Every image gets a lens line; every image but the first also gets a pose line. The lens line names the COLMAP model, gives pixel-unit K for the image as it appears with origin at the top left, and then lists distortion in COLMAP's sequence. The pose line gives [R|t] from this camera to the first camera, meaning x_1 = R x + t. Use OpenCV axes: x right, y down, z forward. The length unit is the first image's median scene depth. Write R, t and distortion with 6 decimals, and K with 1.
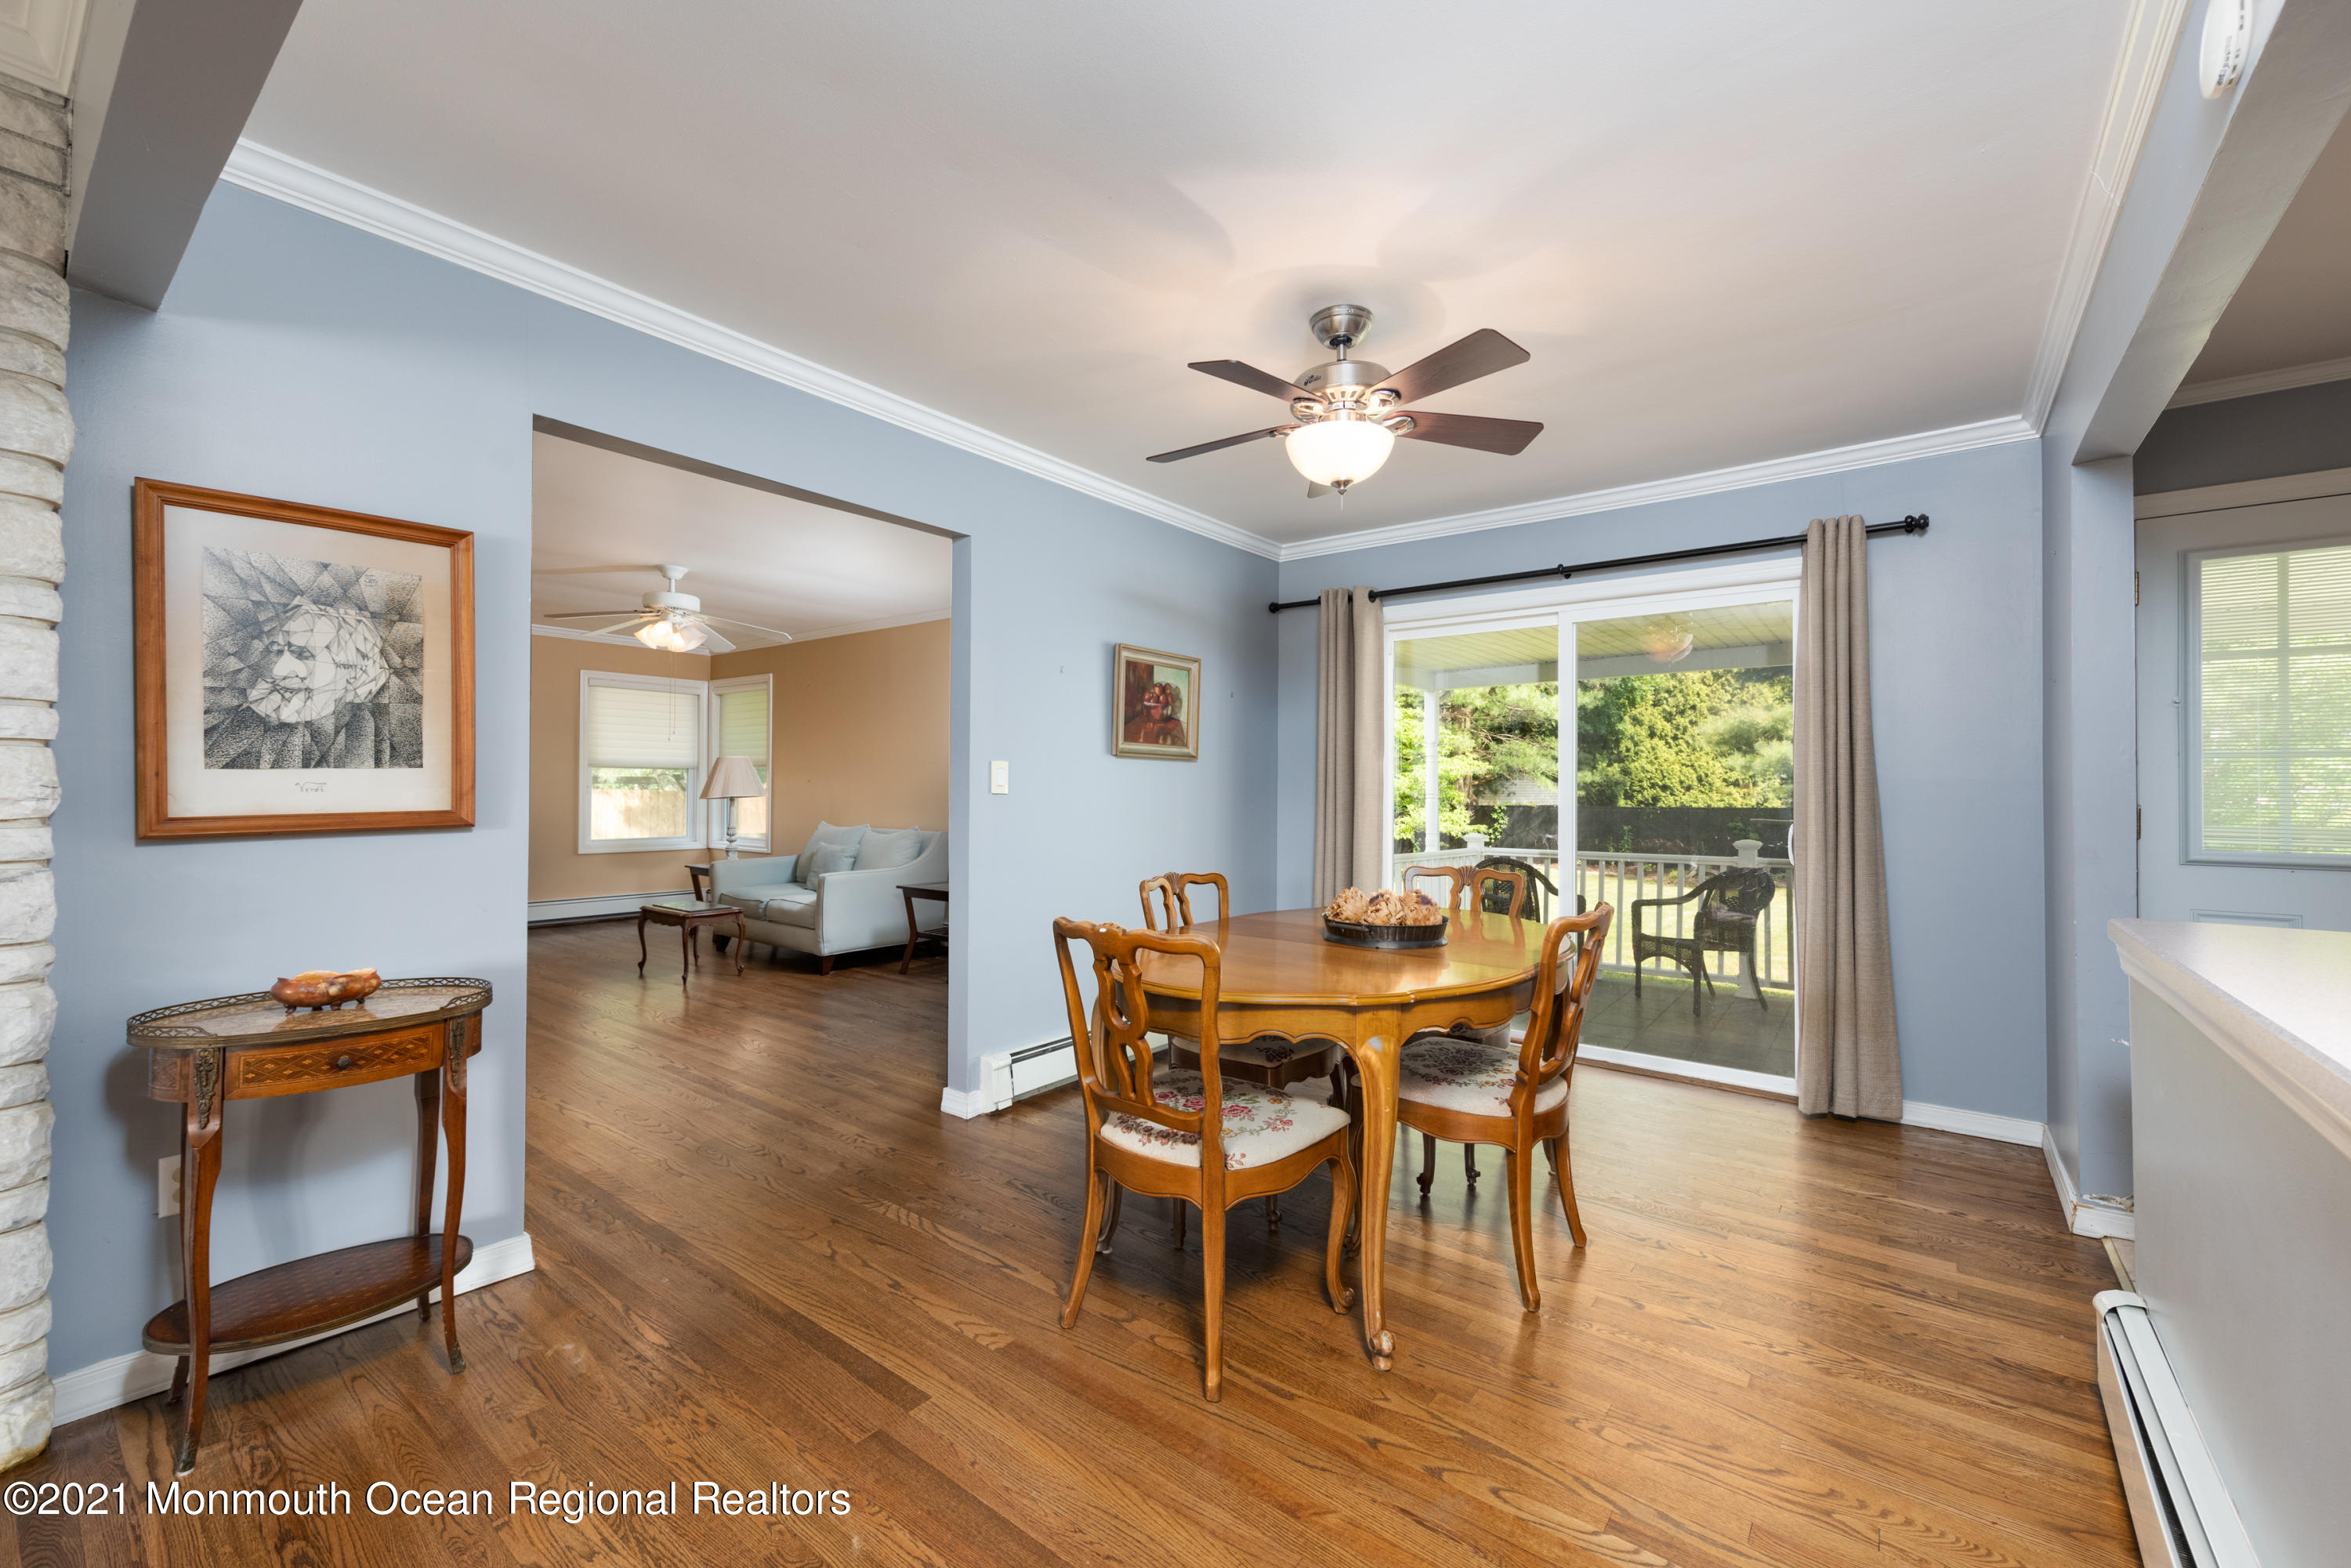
lens RADIAL K [[936.6, 0, 1158.1], [0, 936.6, 781.9], [0, 0, 1]] dist [0.010679, -0.002128]
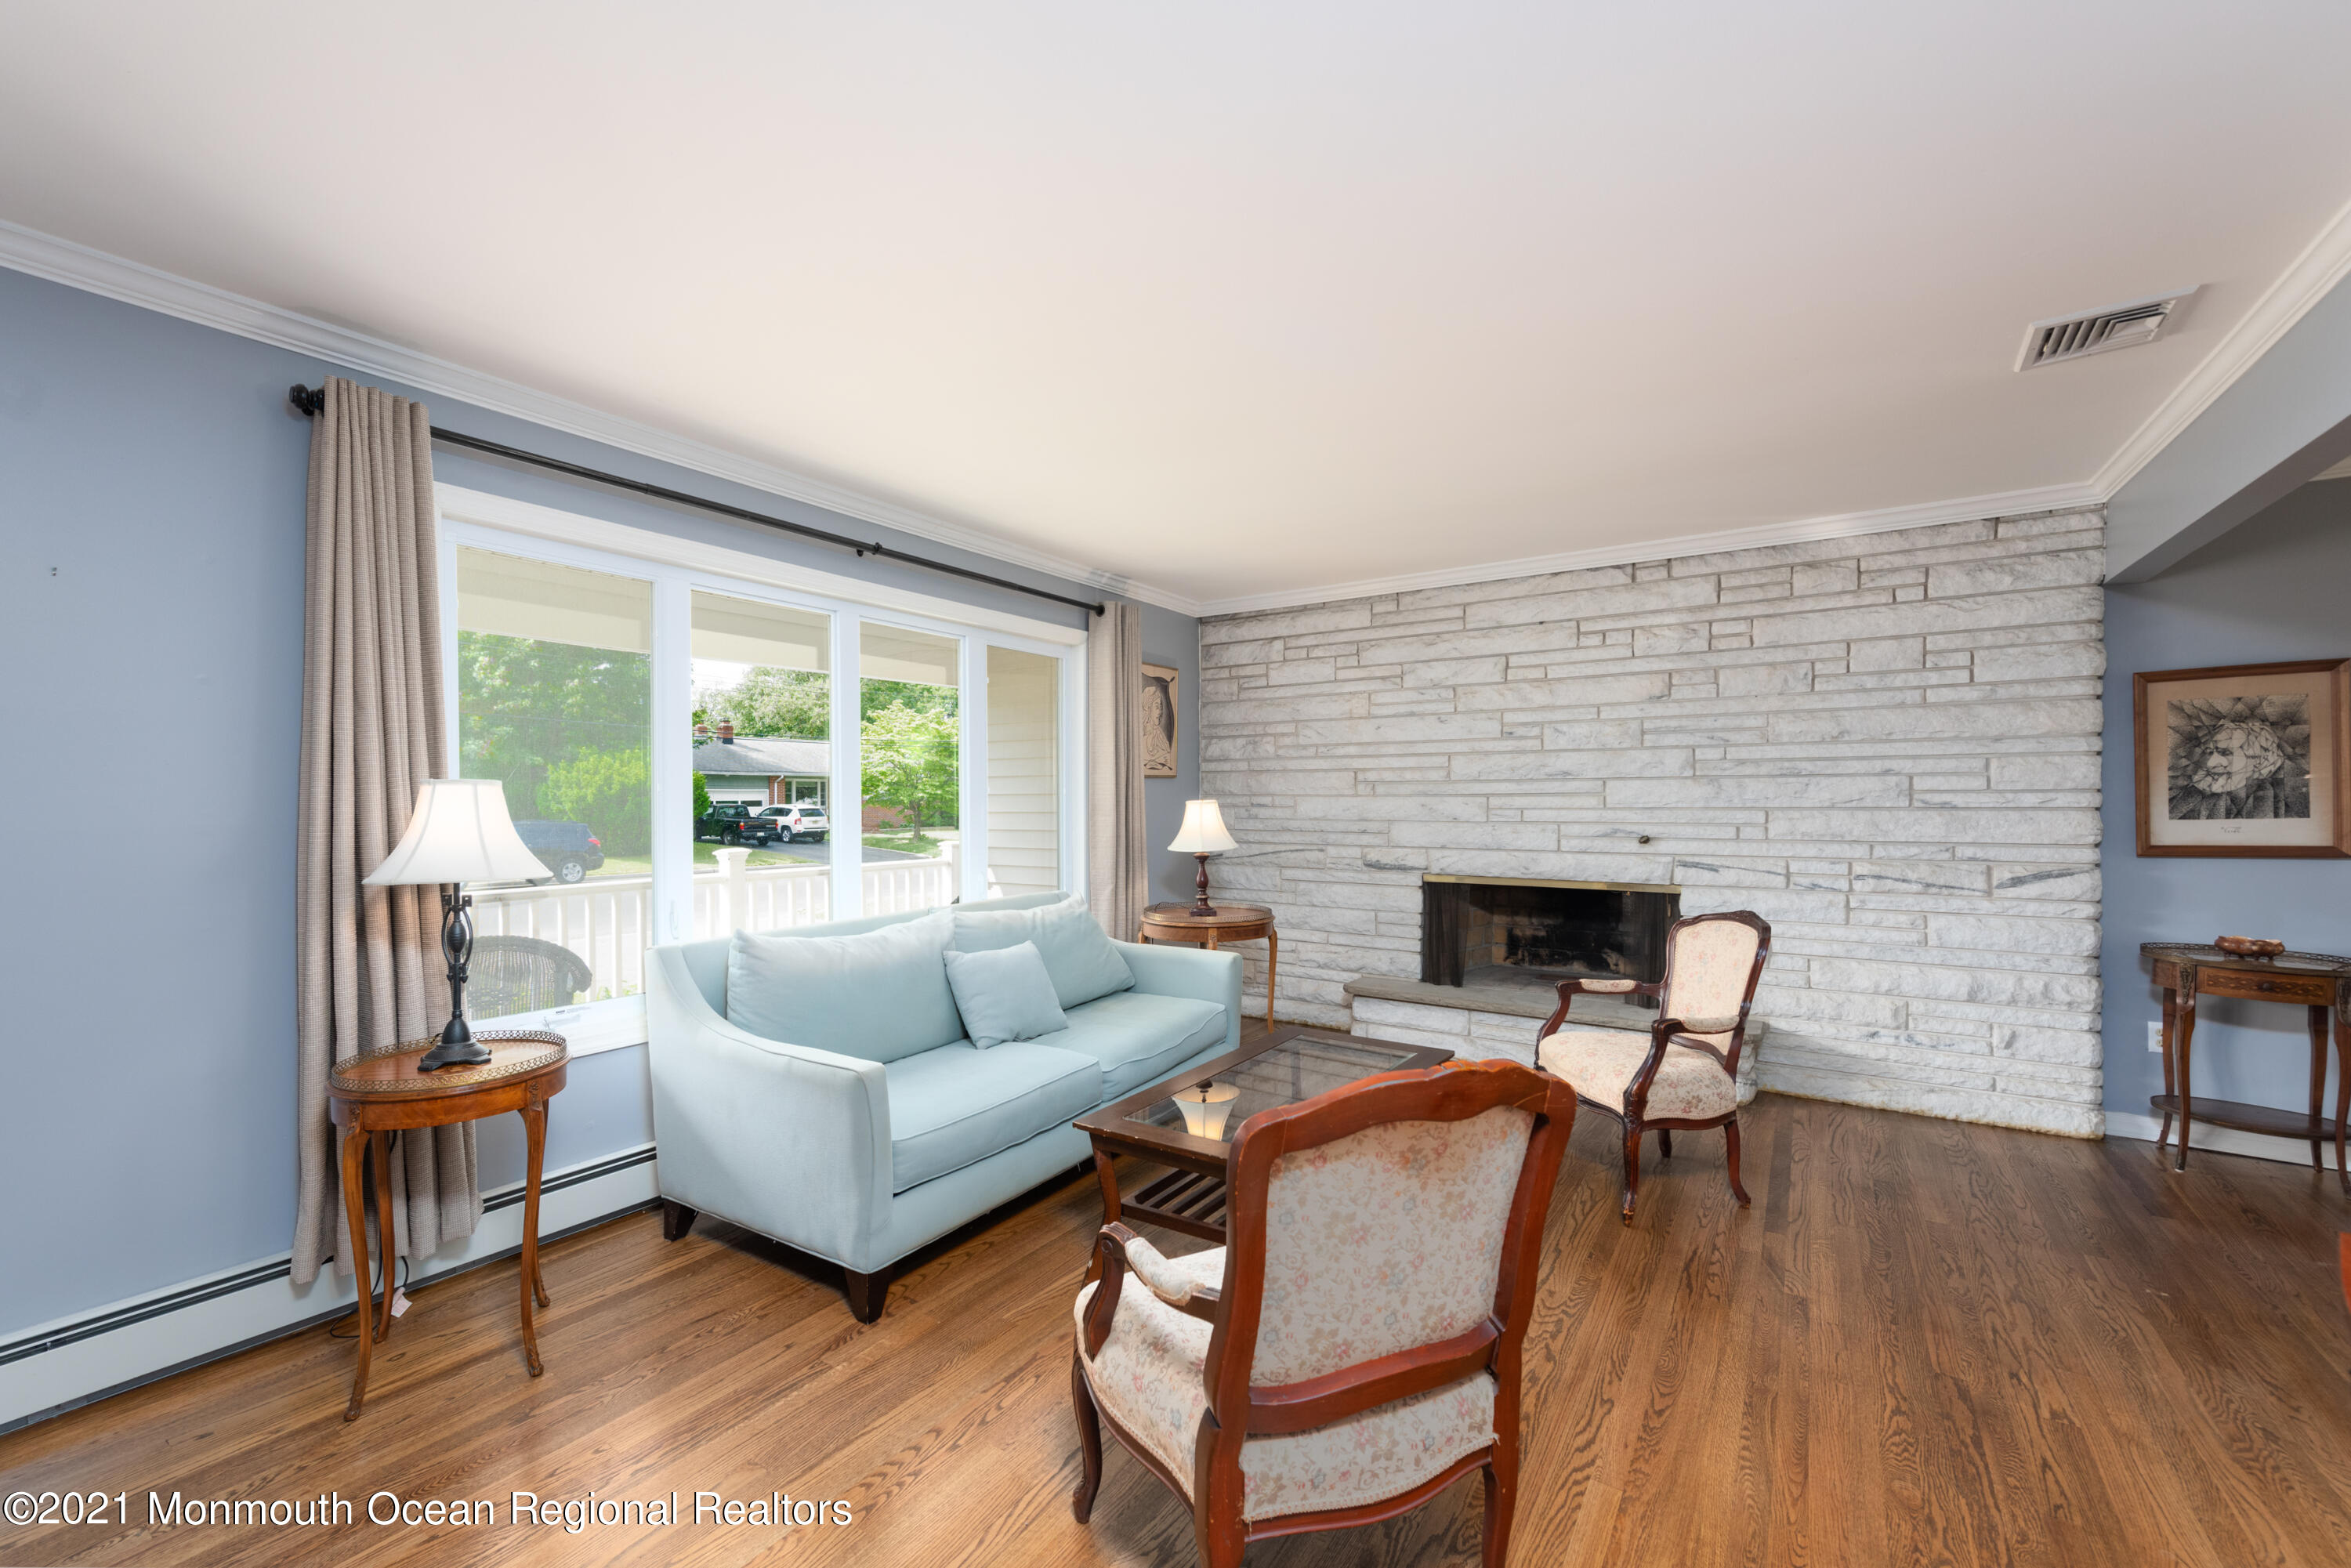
lens RADIAL K [[940.7, 0, 1159.9], [0, 940.7, 804.7], [0, 0, 1]] dist [-0.004215, 0.000237]
pose [[0.067188, -0.000090, -0.997740, 0.630601], [0.010663, 0.999943, 0.000627, -0.058803], [0.997683, -0.010681, 0.067185, -0.997435]]
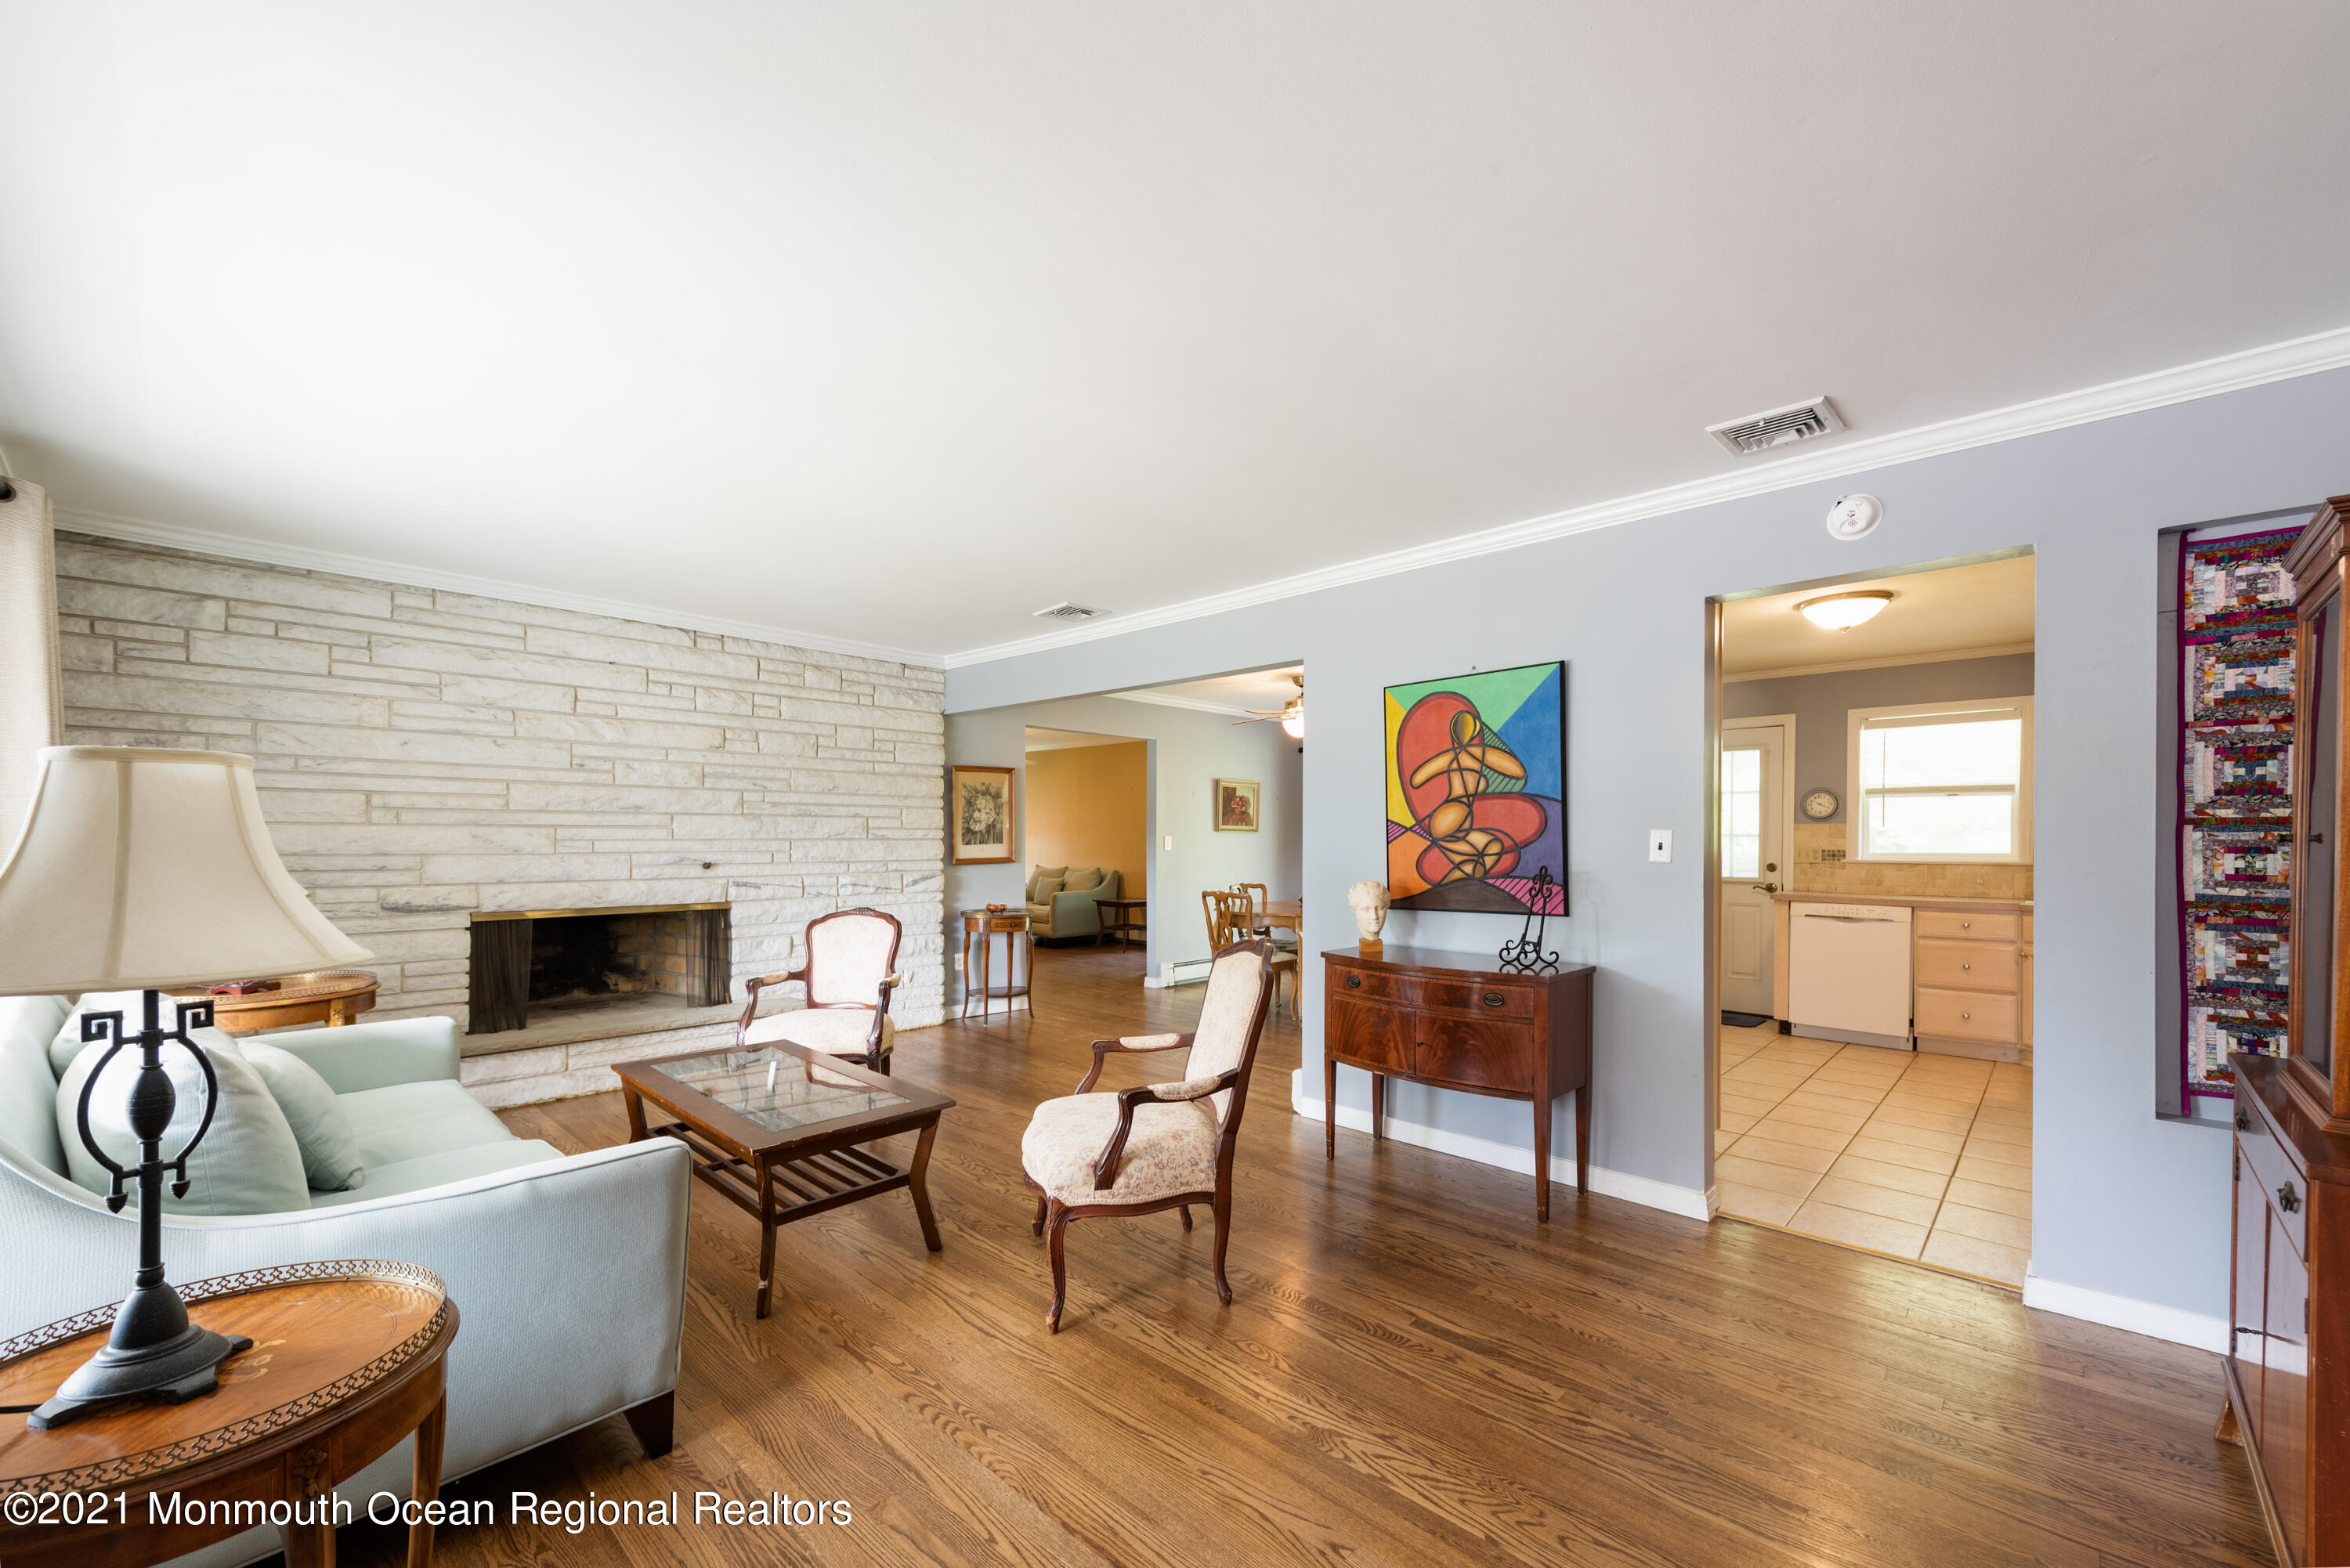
lens RADIAL K [[936.2, 0, 1151.1], [0, 936.2, 842.1], [0, 0, 1]] dist [0.010679, -0.002128]
pose [[0.994510, -0.002072, -0.104619, 0.049066], [0.003198, 0.999939, 0.010598, -0.053269], [0.104591, -0.010874, 0.994456, -2.133189]]
